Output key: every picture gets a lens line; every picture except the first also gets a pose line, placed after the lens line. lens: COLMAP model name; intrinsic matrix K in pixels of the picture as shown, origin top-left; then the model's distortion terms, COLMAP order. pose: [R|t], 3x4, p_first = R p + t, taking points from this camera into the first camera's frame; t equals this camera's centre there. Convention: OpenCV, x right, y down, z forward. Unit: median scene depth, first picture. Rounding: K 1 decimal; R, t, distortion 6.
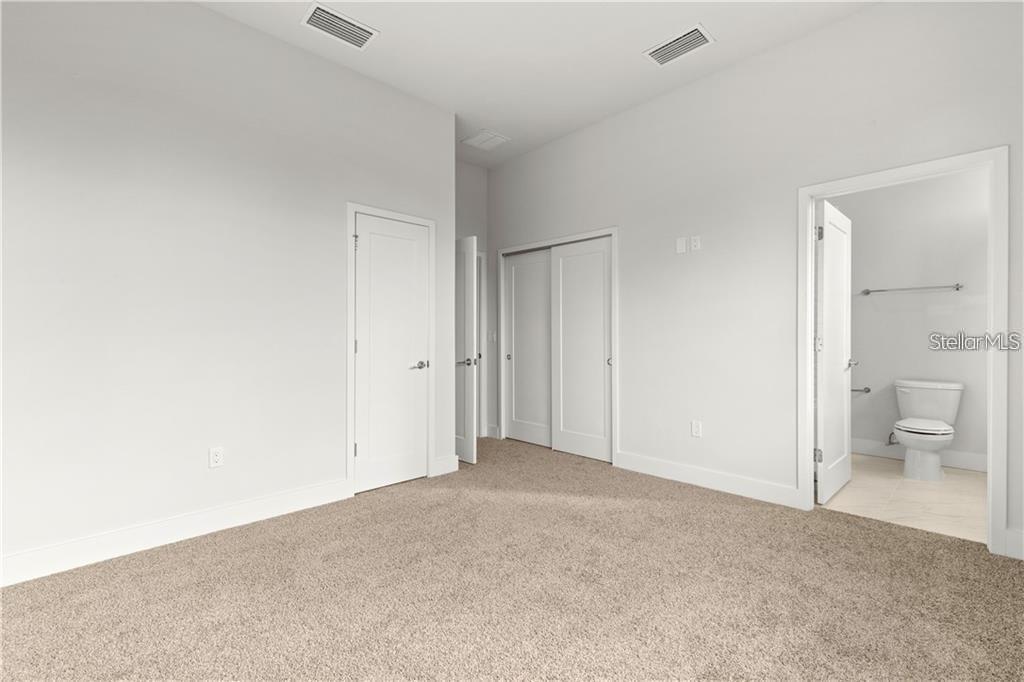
lens RADIAL K [[465.4, 0, 535.2], [0, 465.4, 335.8], [0, 0, 1]] dist [0.001208, 0.000427]
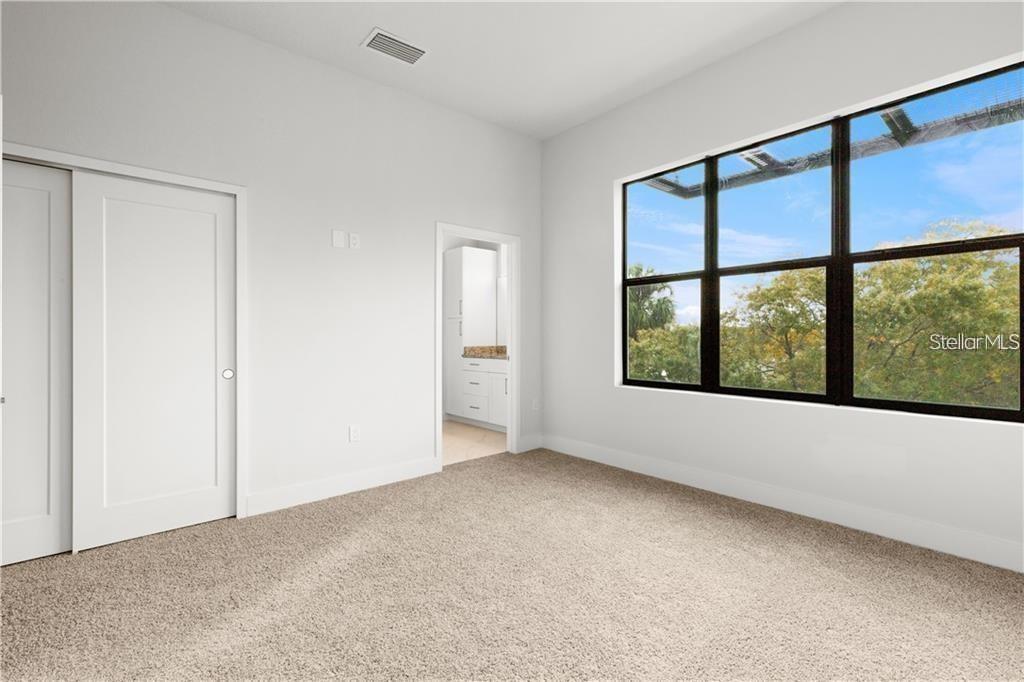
lens RADIAL K [[460.9, 0, 514.4], [0, 460.9, 335.8], [0, 0, 1]] dist [0.001804, 0.000484]
pose [[0.076027, 0.001962, 0.997104, -0.621580], [0.003788, 0.999990, -0.002257, 0.000973], [-0.997099, 0.003948, 0.076019, 0.632967]]
